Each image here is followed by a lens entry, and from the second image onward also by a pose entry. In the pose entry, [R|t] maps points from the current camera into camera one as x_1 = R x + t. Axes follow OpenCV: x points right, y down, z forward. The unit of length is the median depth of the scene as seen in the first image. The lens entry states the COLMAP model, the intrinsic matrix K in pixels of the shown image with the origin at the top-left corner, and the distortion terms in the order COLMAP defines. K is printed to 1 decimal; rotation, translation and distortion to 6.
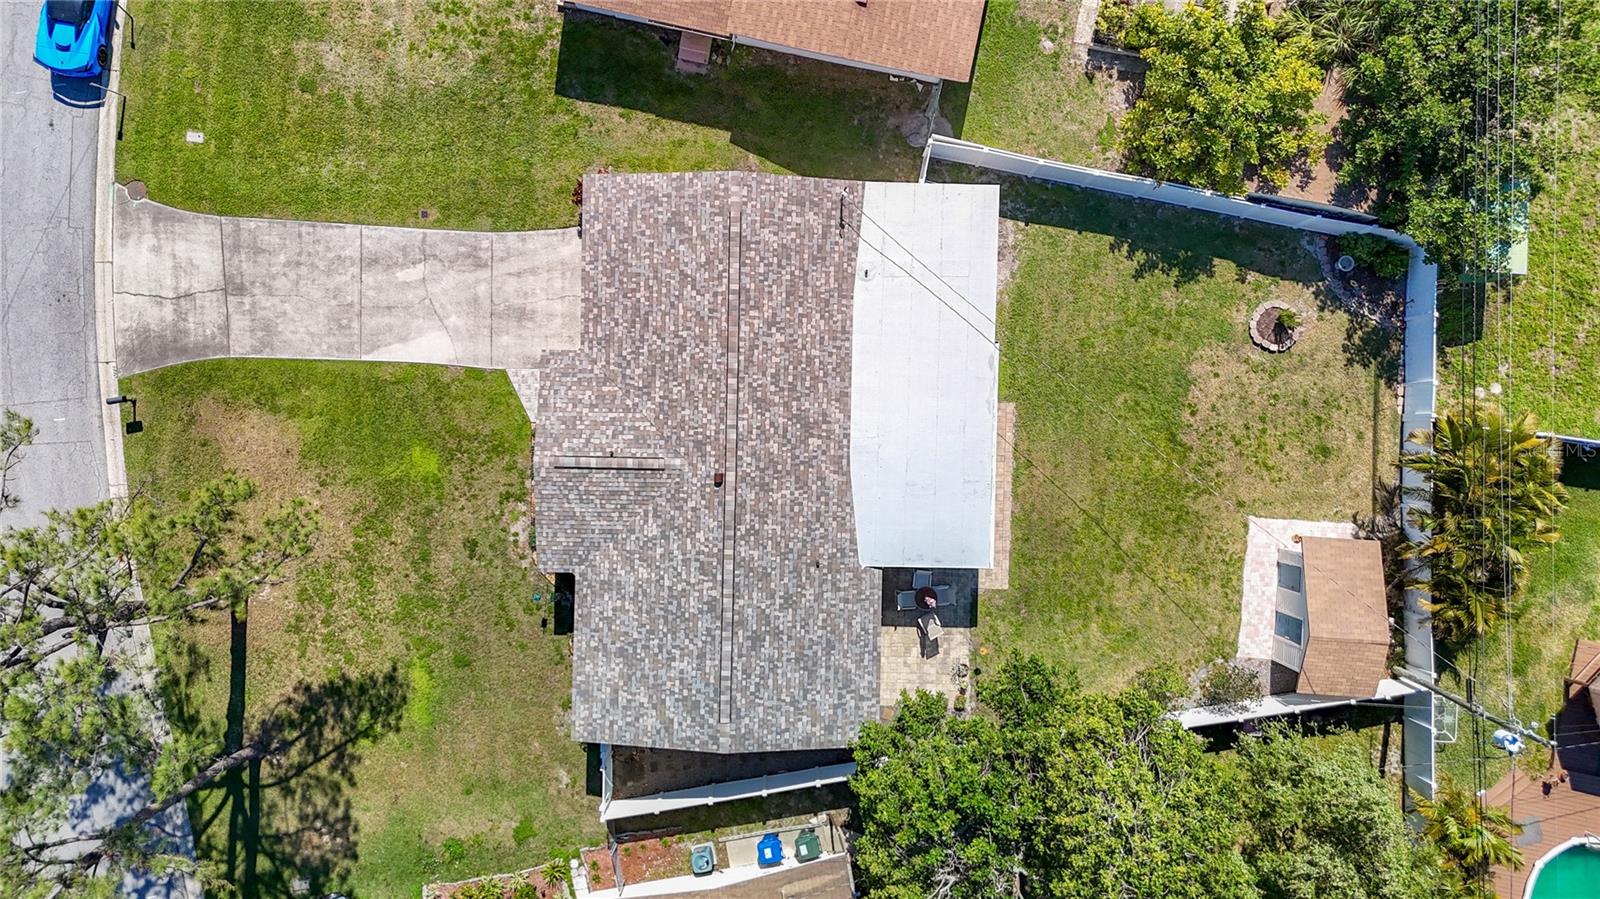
lens RADIAL K [[1246.2, 0, 800.0], [0, 1246.2, 449.5], [0, 0, 1]] dist [0.087578, -0.126756]
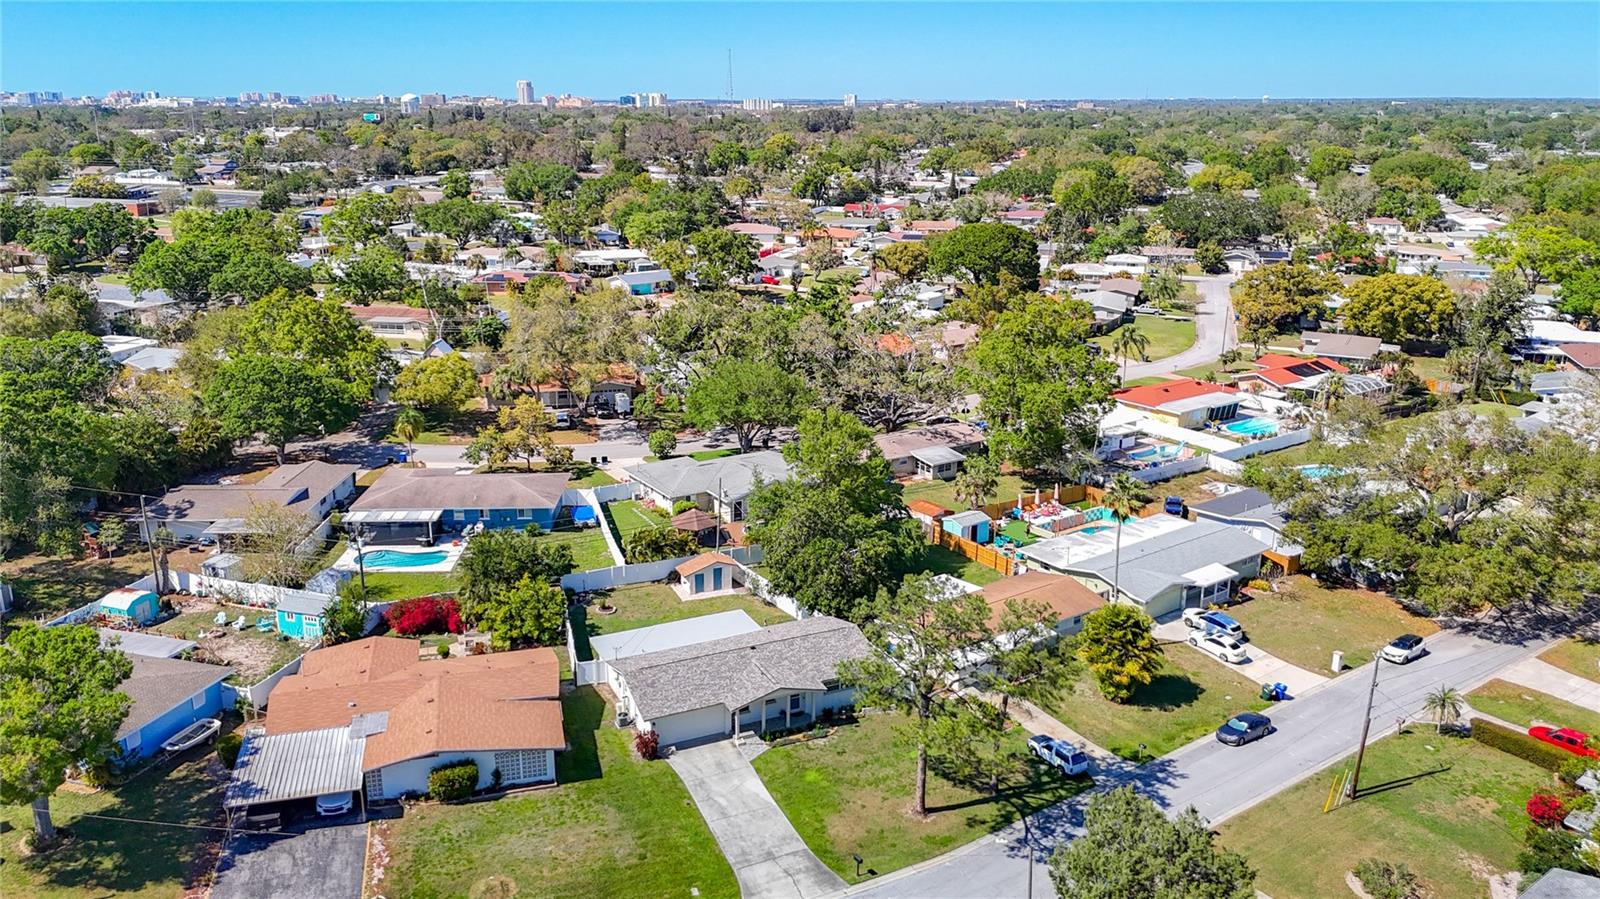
lens RADIAL K [[1198.9, 0, 802.4], [0, 1198.9, 411.8], [0, 0, 1]] dist [0.058686, -0.056441]
pose [[-0.445697, -0.228897, 0.865425, -1.730116], [0.895168, -0.119812, 0.429325, -0.711654], [0.005417, 0.966049, 0.258301, 0.011134]]
